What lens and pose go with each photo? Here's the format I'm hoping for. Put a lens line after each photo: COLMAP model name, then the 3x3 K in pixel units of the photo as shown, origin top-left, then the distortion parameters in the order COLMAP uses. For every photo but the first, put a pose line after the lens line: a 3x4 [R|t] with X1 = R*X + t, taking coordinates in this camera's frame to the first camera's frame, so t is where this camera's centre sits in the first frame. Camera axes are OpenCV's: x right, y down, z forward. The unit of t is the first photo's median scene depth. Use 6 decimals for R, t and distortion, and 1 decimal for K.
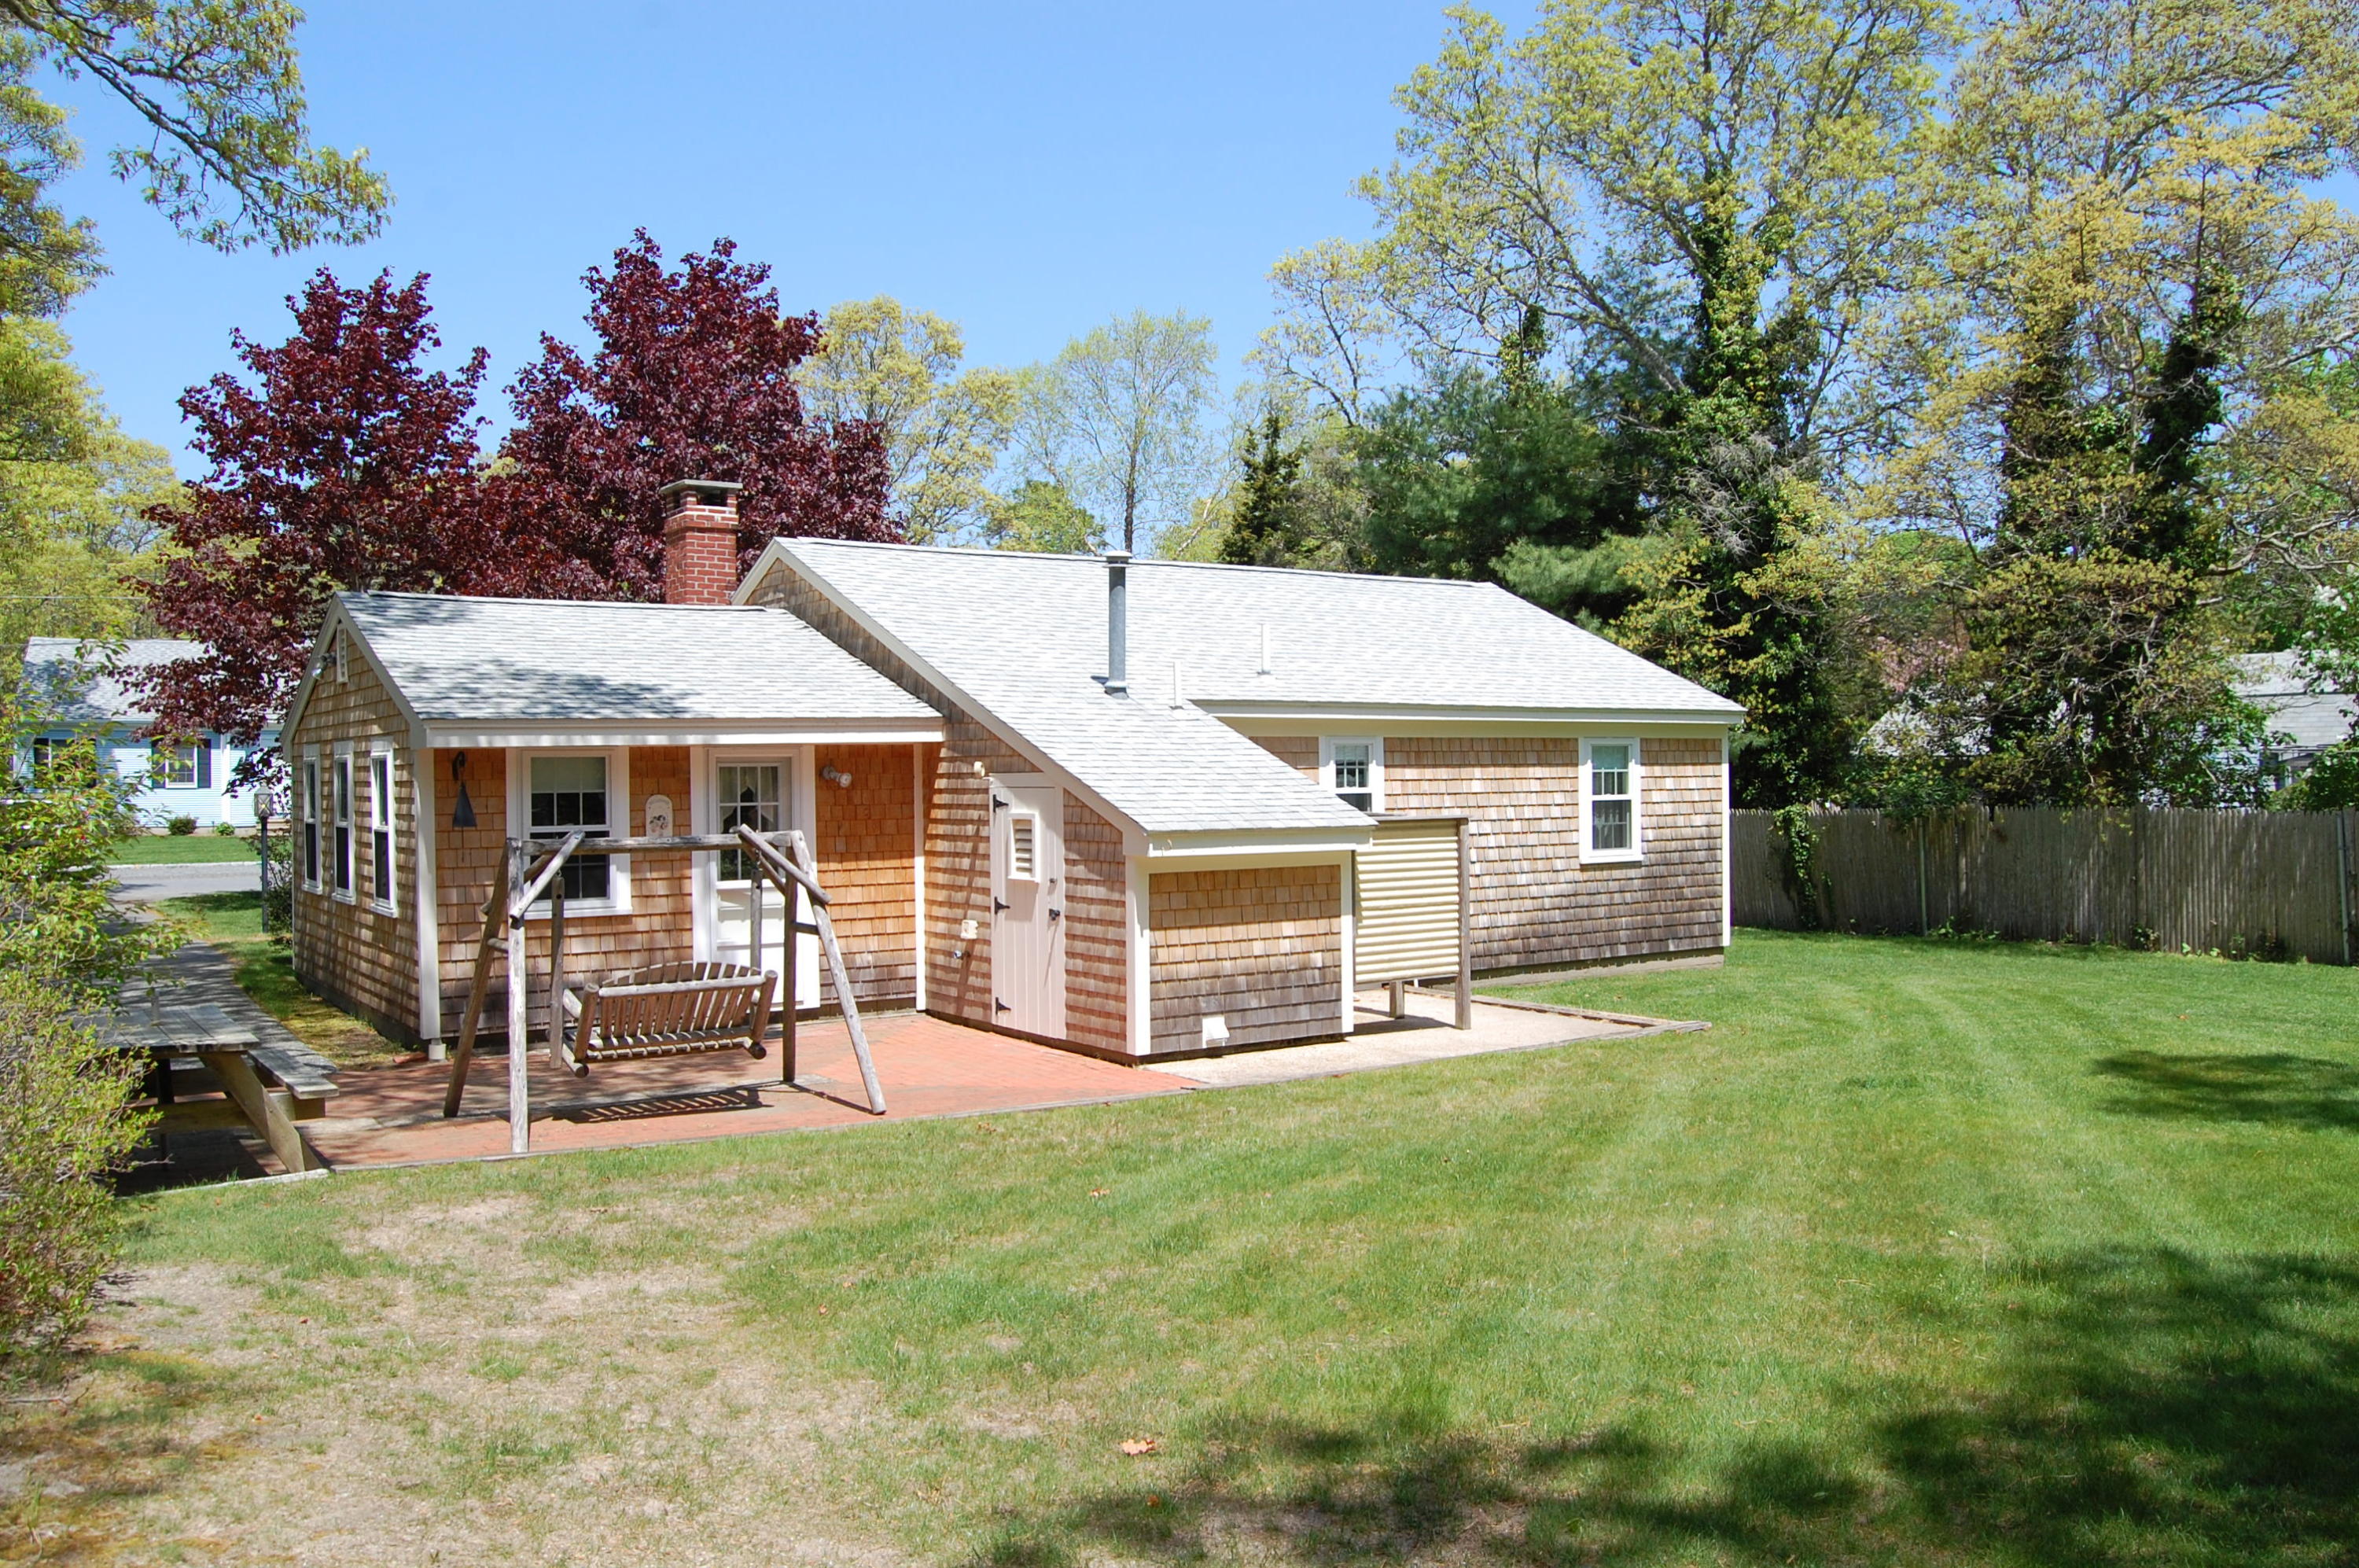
lens RADIAL K [[1865.5, 0, 1180.4], [0, 1865.5, 783.4], [0, 0, 1]] dist [-0.071986, 0.008536]
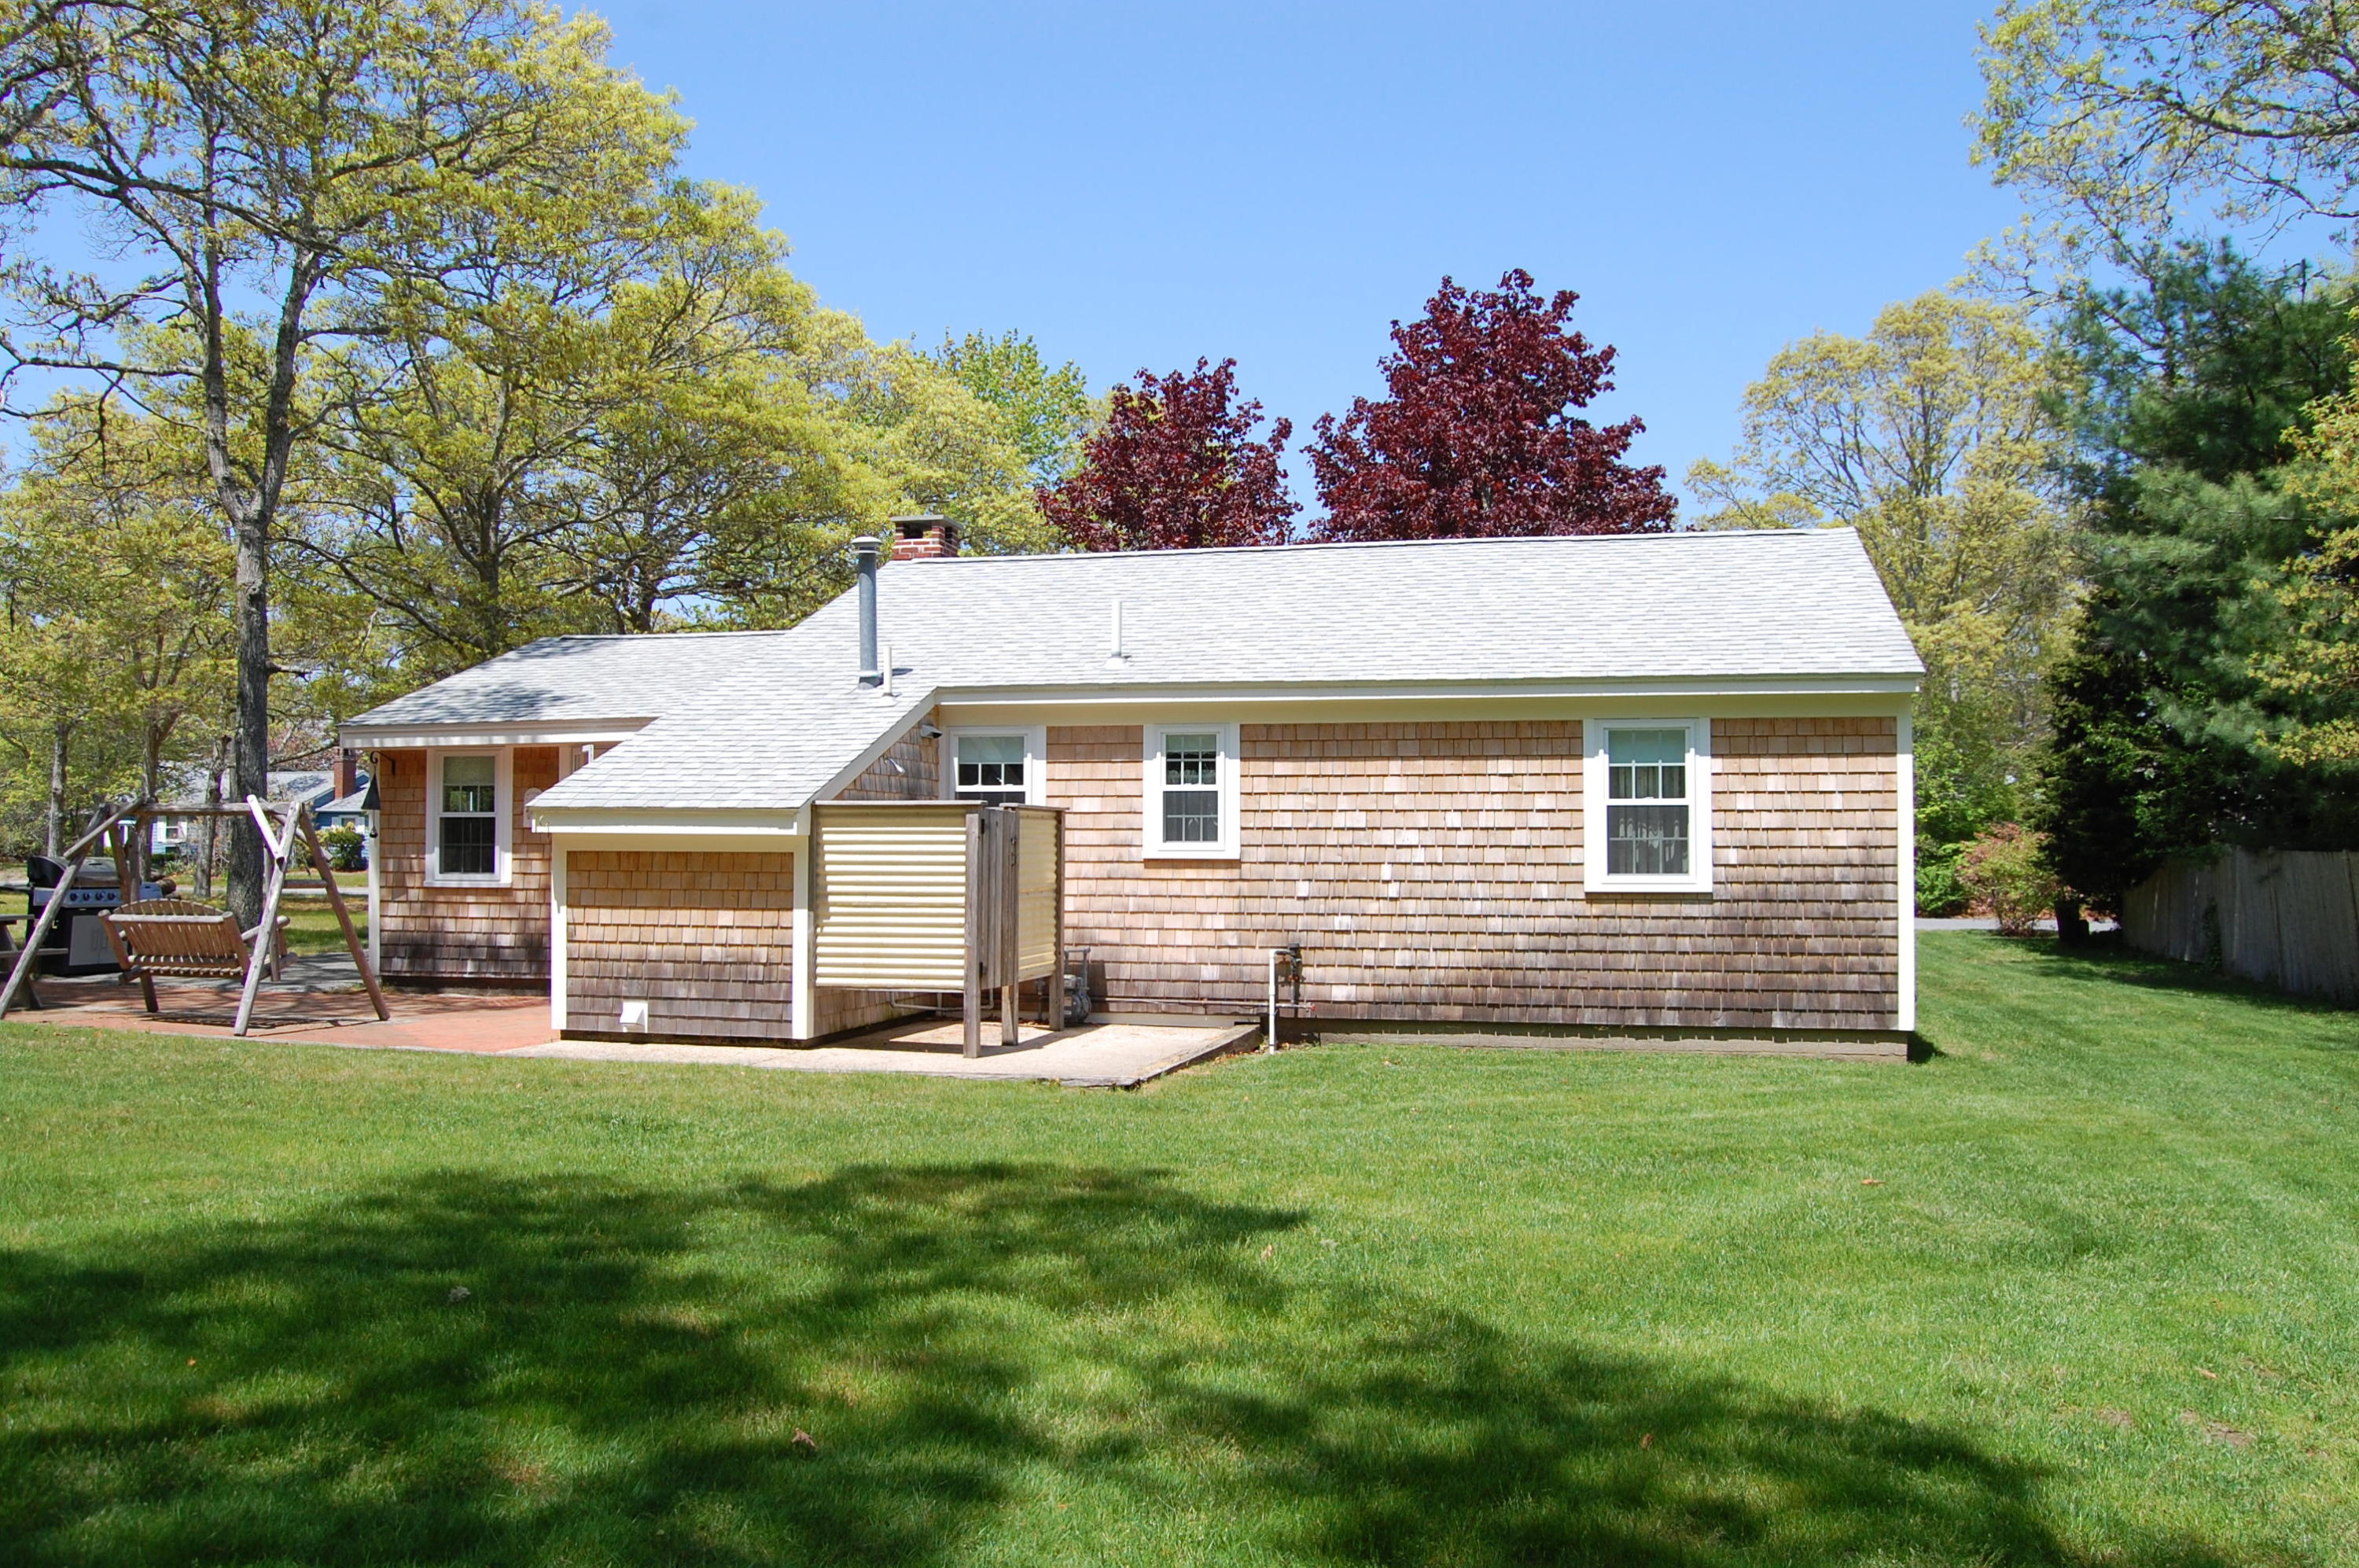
lens RADIAL K [[1865.5, 0, 1177.5], [0, 1865.5, 781.2], [0, 0, 1]] dist [-0.071986, 0.008536]
pose [[0.661663, -0.015893, -0.749633, 0.764652], [-0.015125, 0.999289, -0.034536, 0.031901], [0.749649, 0.034190, 0.660952, 0.462512]]
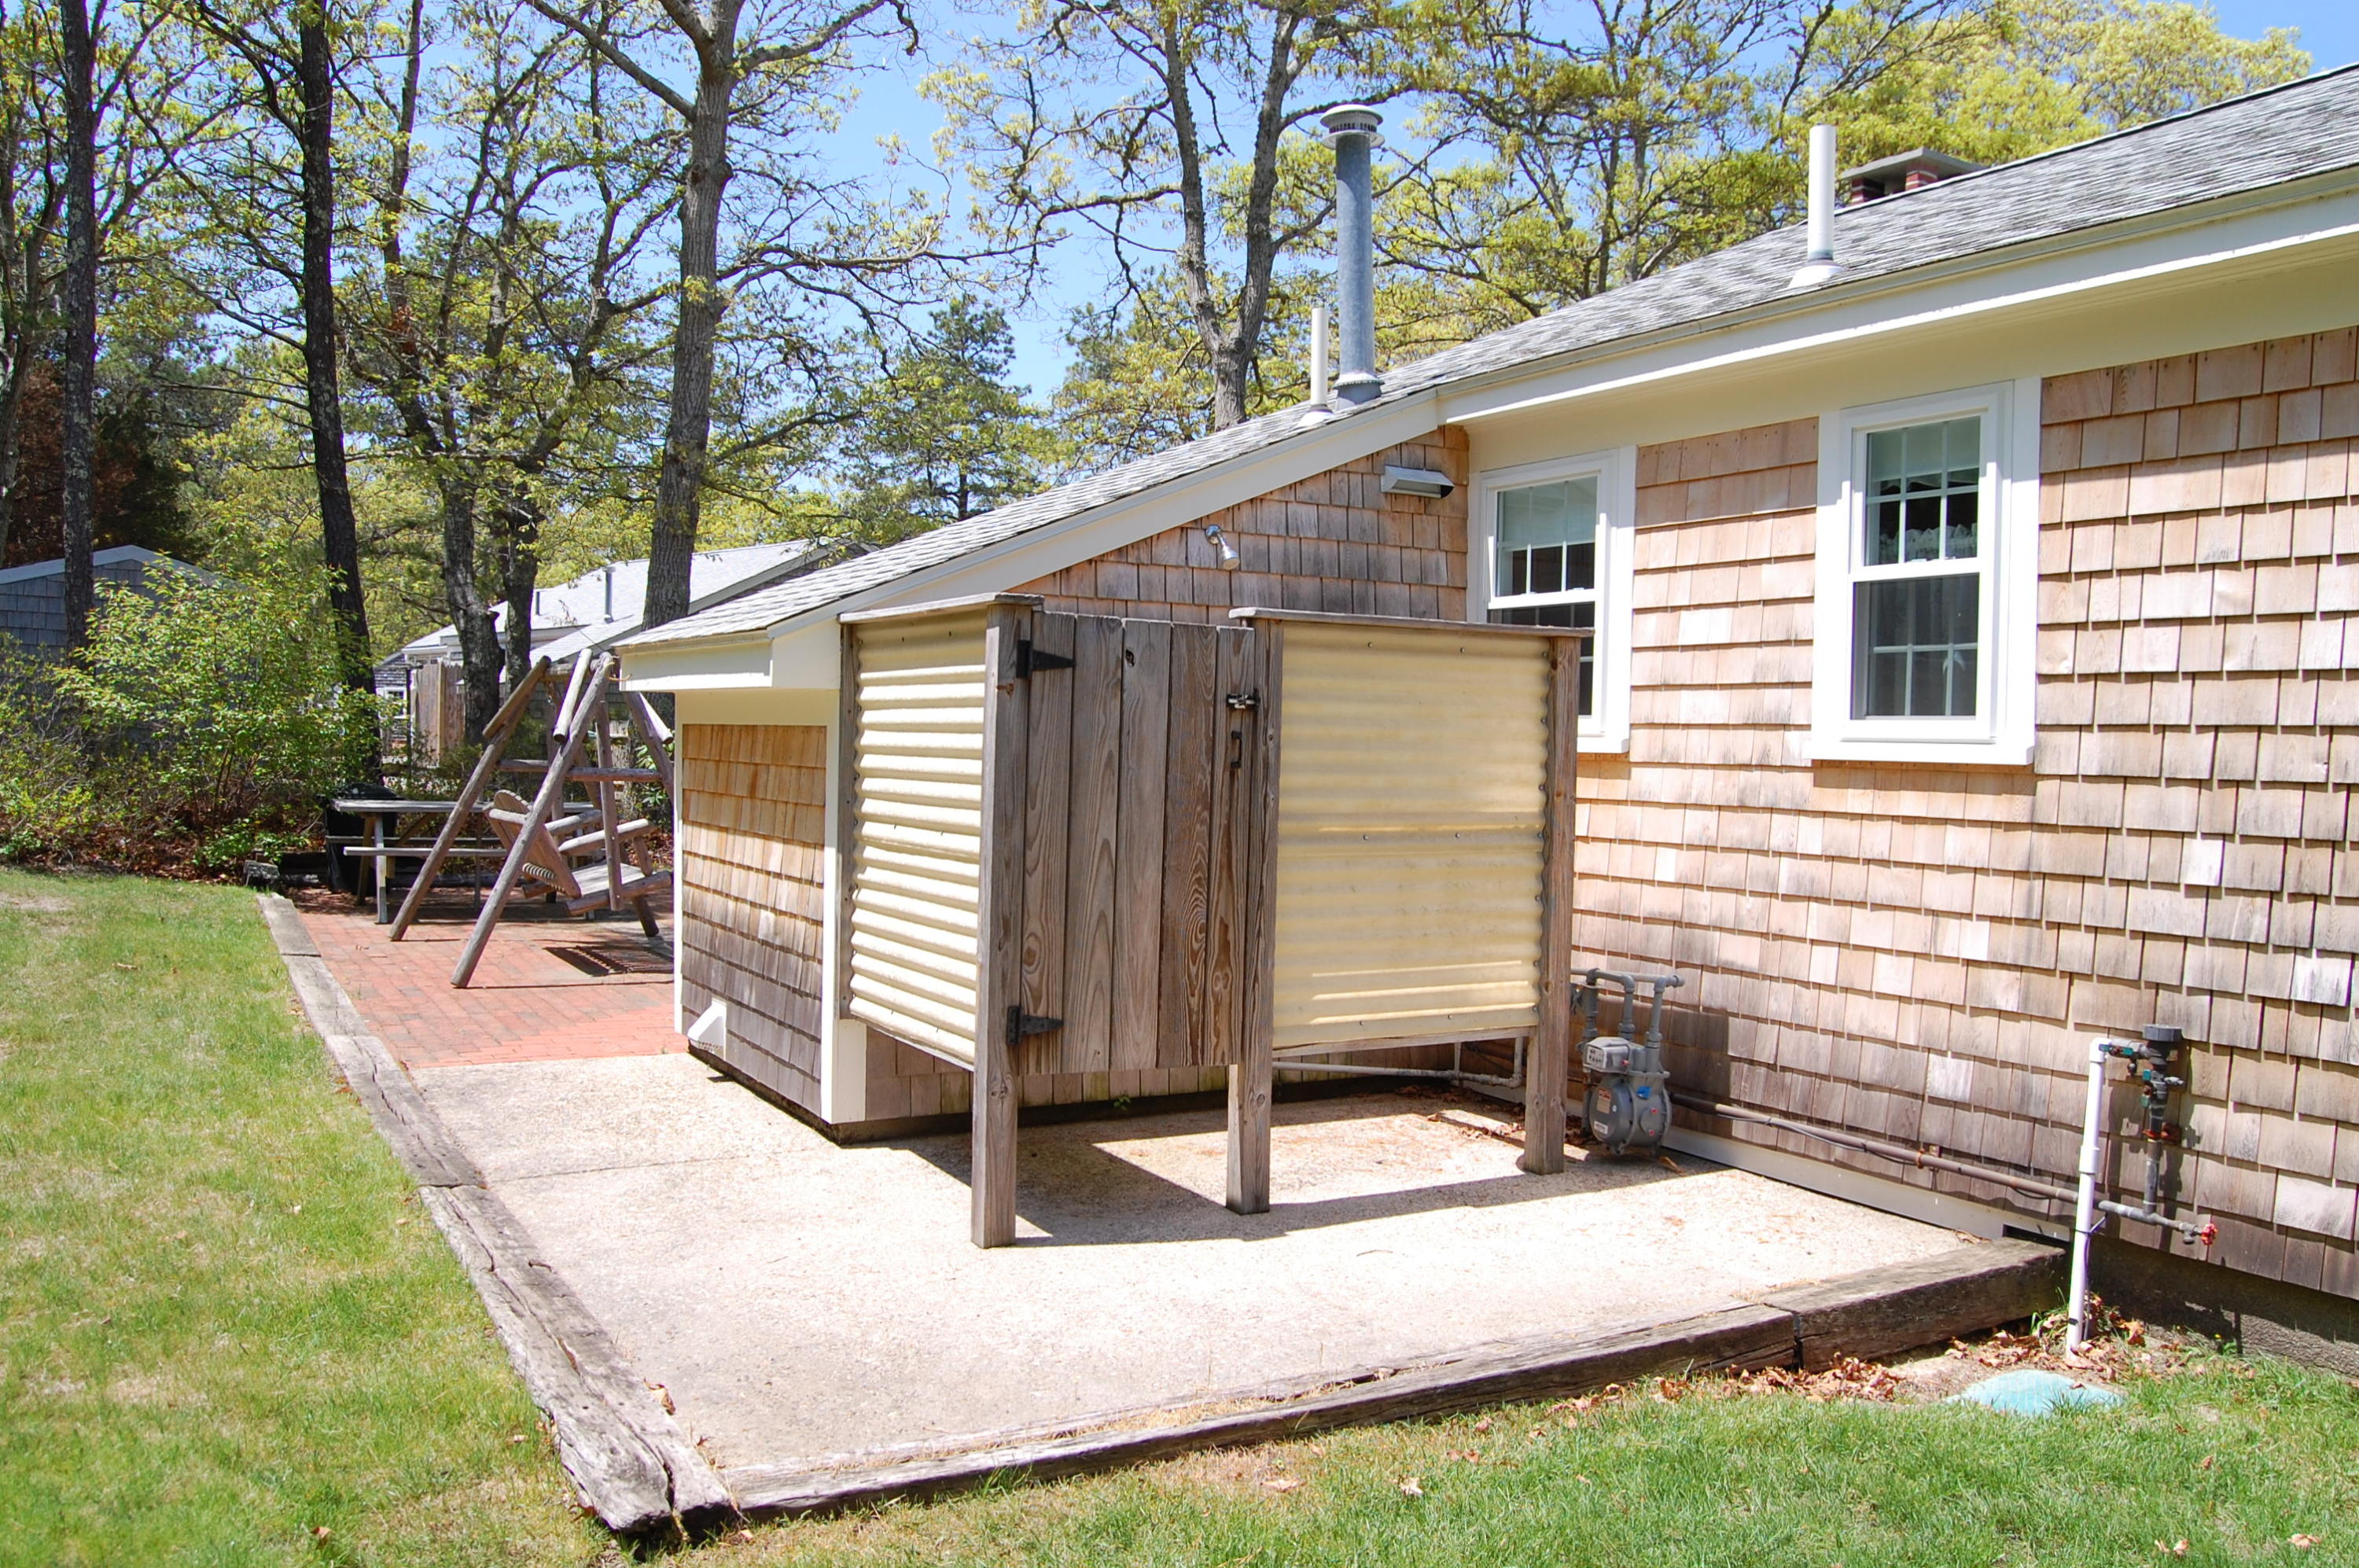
lens RADIAL K [[1865.5, 0, 1177.7], [0, 1865.5, 776.4], [0, 0, 1]] dist [-0.071986, 0.008536]
pose [[-0.086442, 0.027381, -0.995881, 0.433267], [-0.026674, 0.999200, 0.029788, 0.034215], [0.995900, 0.029139, -0.085643, 0.958222]]
